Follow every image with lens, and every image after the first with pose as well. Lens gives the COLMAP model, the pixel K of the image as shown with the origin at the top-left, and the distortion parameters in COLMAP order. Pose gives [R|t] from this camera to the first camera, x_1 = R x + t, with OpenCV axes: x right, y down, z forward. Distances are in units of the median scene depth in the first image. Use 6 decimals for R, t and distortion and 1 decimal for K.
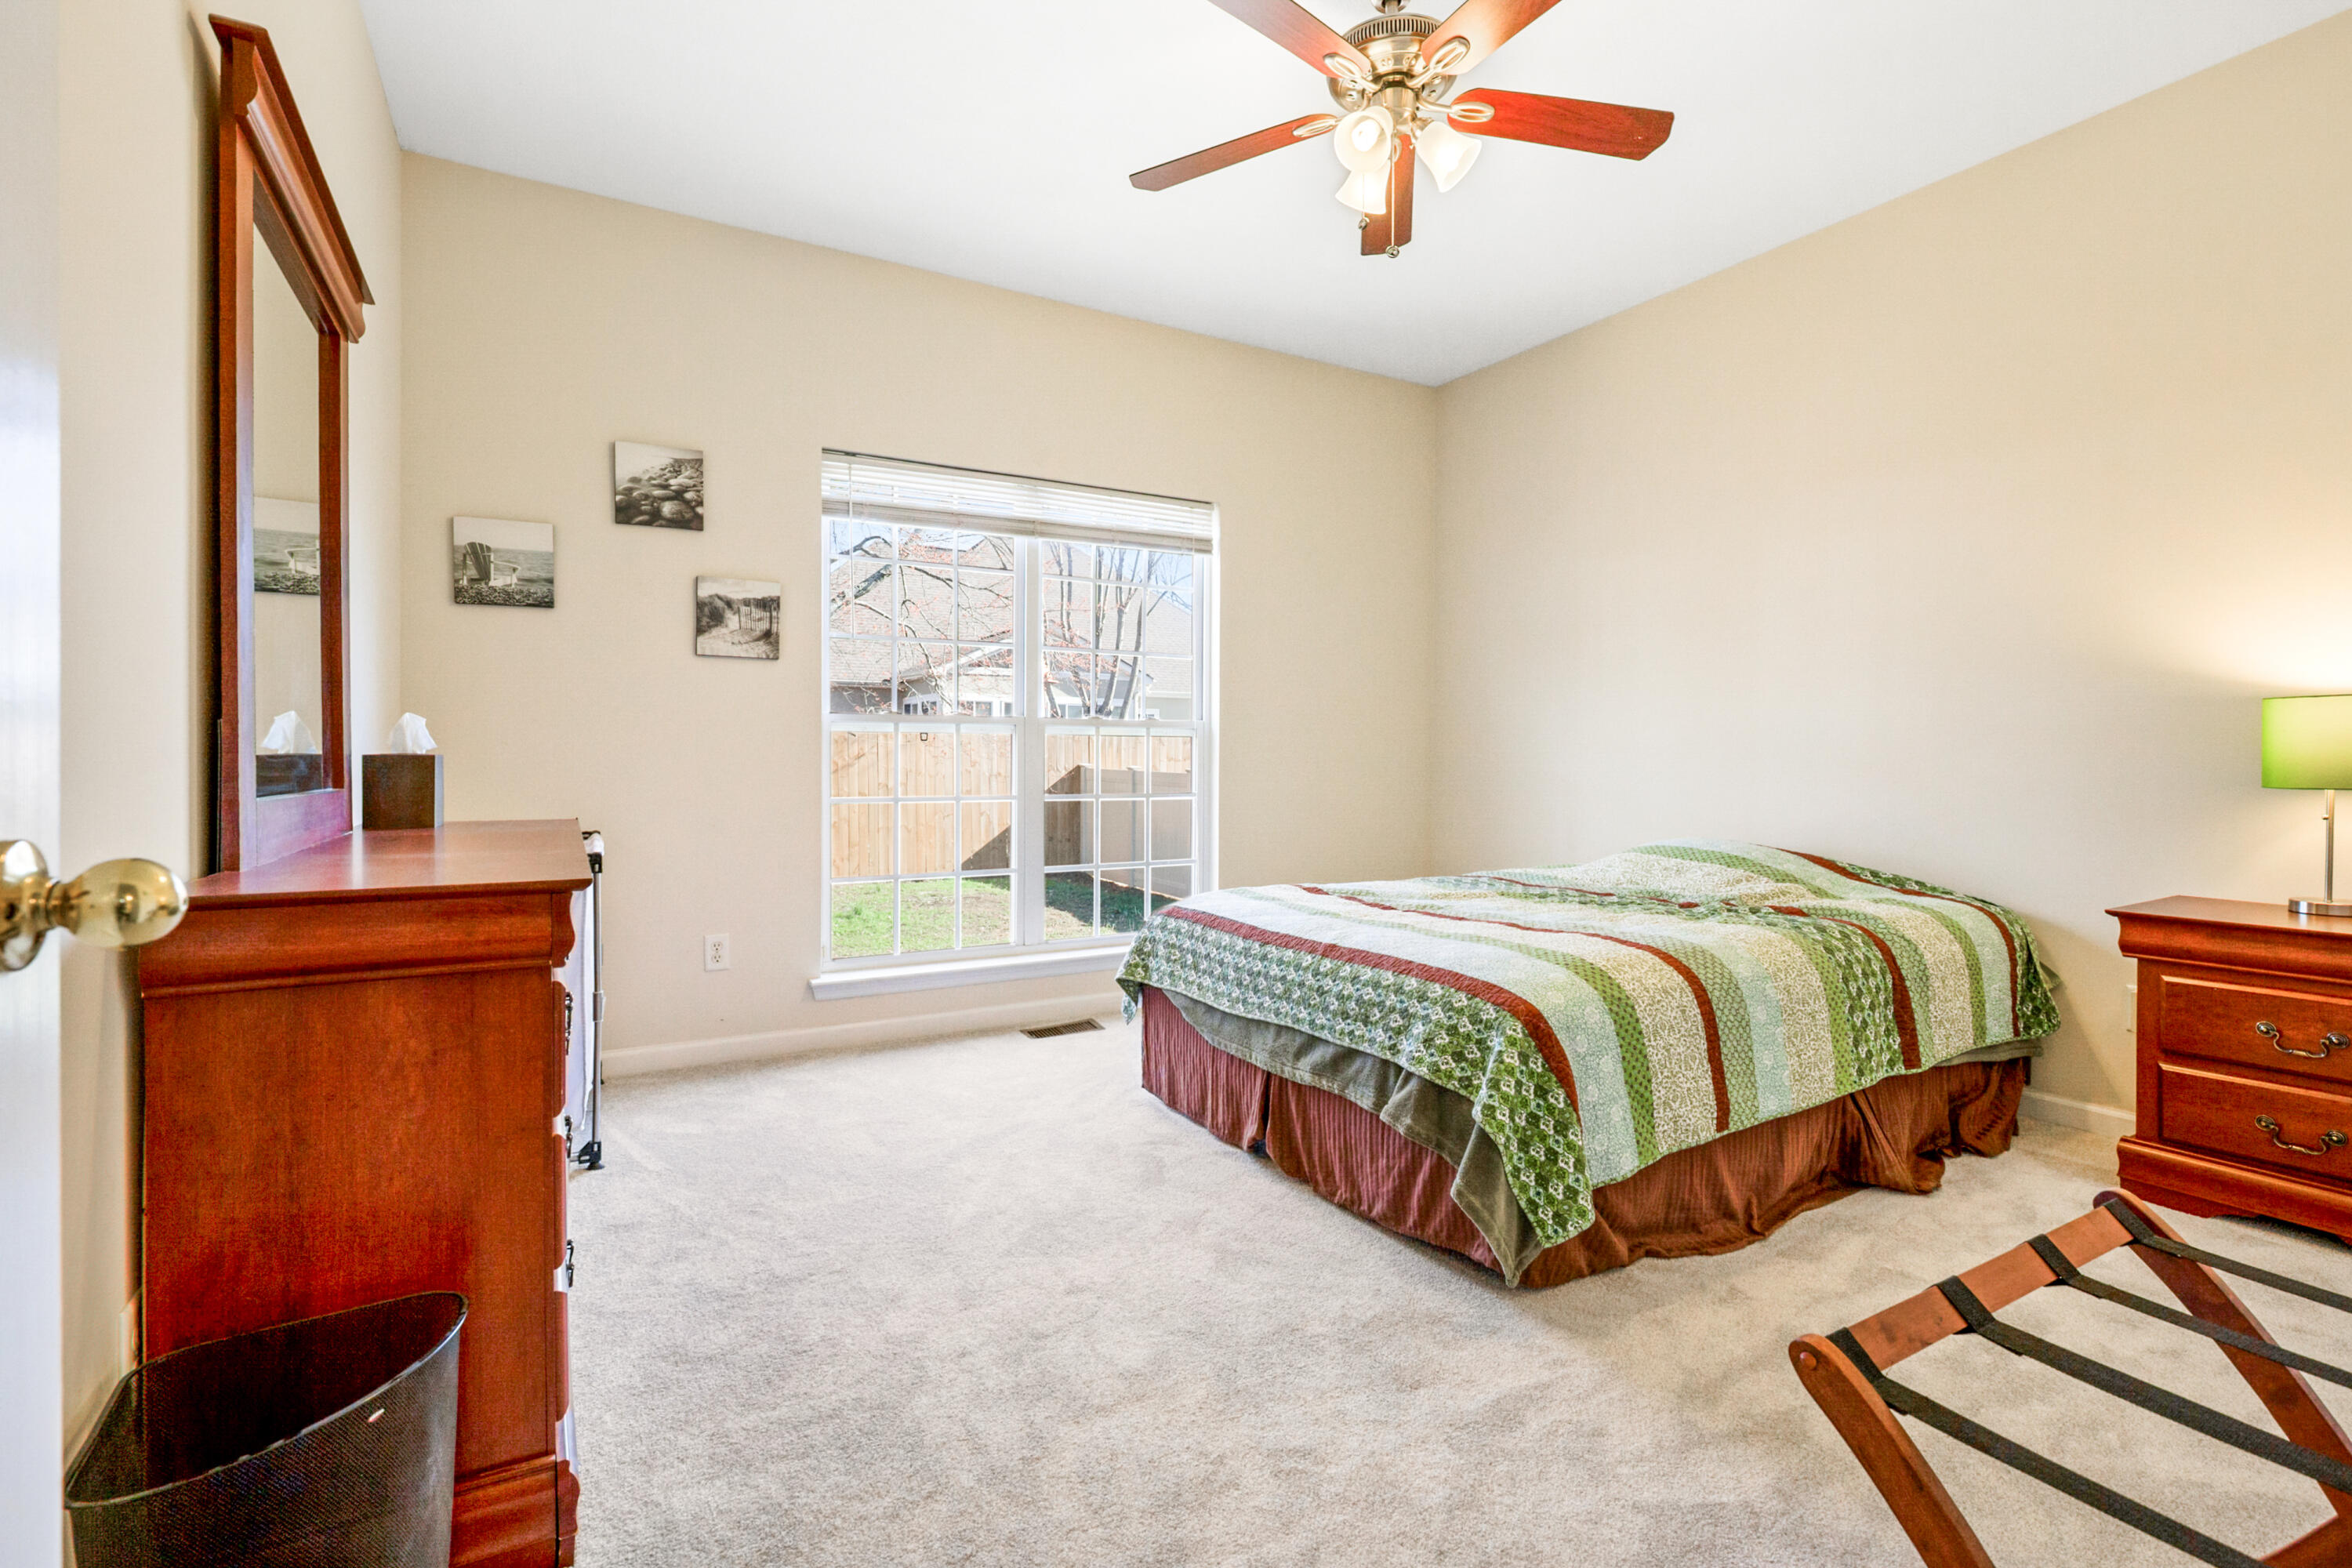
lens RADIAL K [[1092.6, 0, 1187.4], [0, 1092.6, 774.8], [0, 0, 1]] dist [-0.002125, 0.000221]
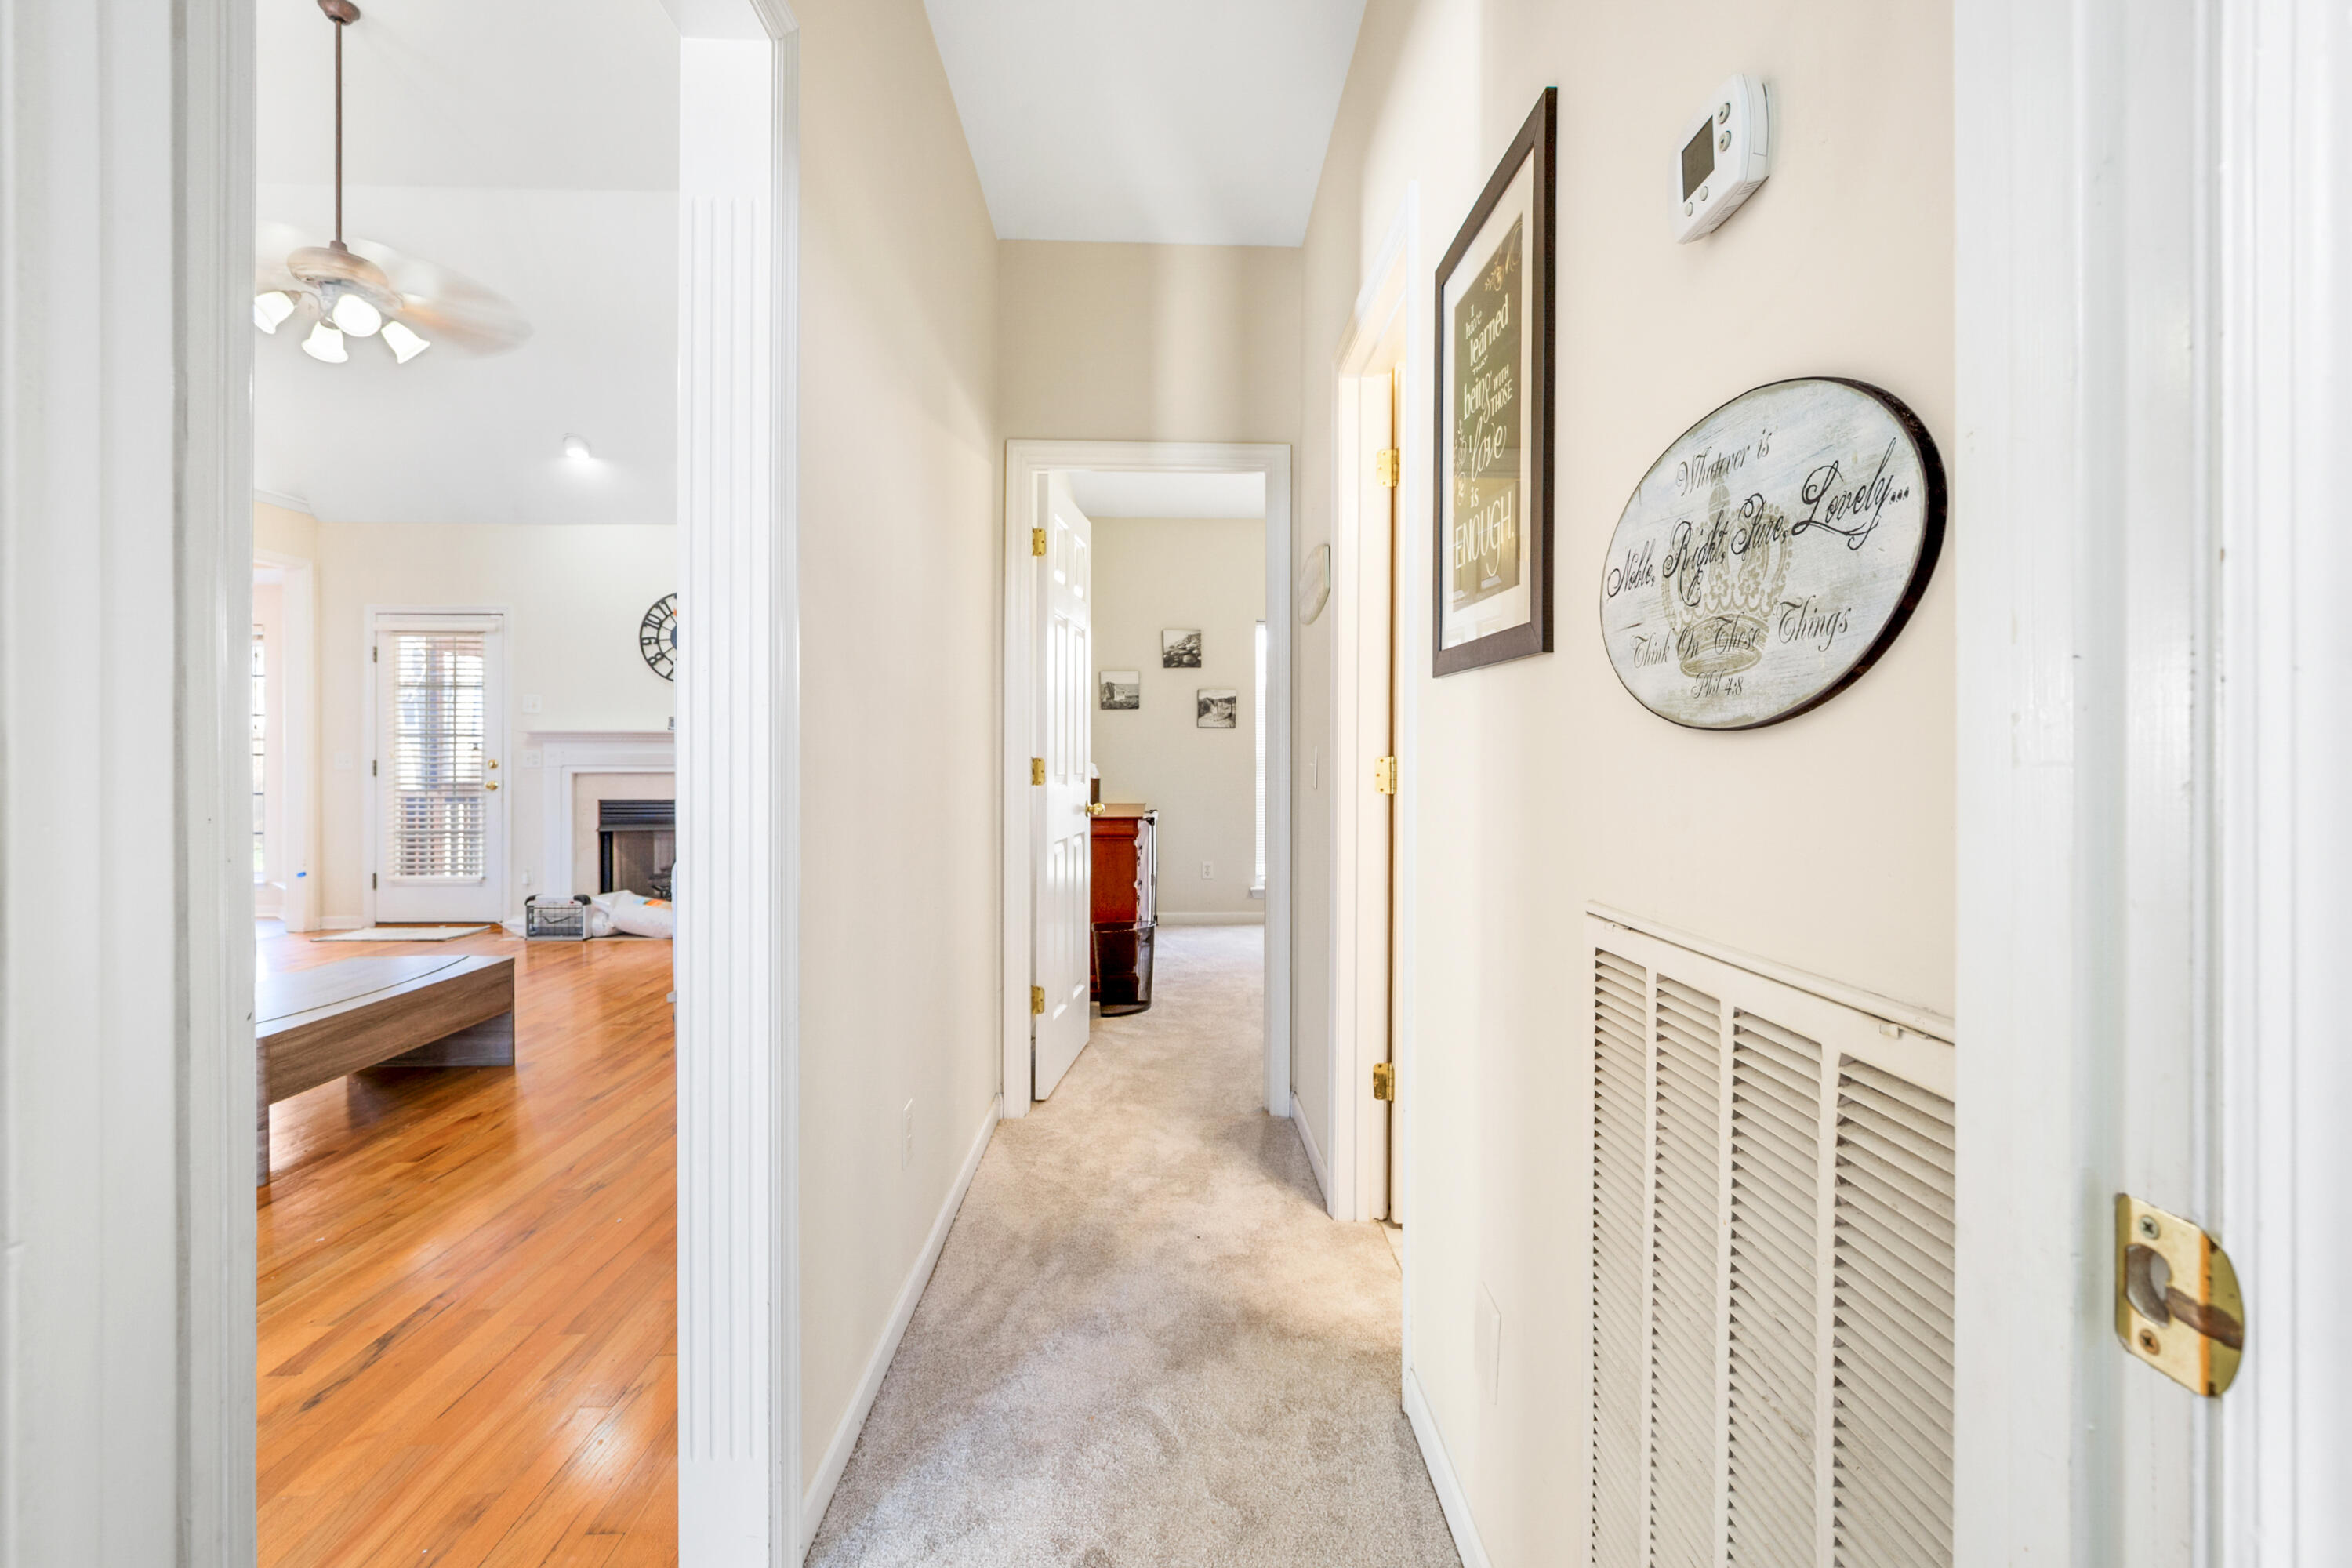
lens RADIAL K [[1092.6, 0, 1187.4], [0, 1092.6, 774.8], [0, 0, 1]] dist [-0.002125, 0.000221]
pose [[0.881618, -0.001005, -0.471962, 0.525392], [-0.000289, 0.999996, -0.002669, -0.013534], [0.471963, 0.002489, 0.881615, -0.862833]]
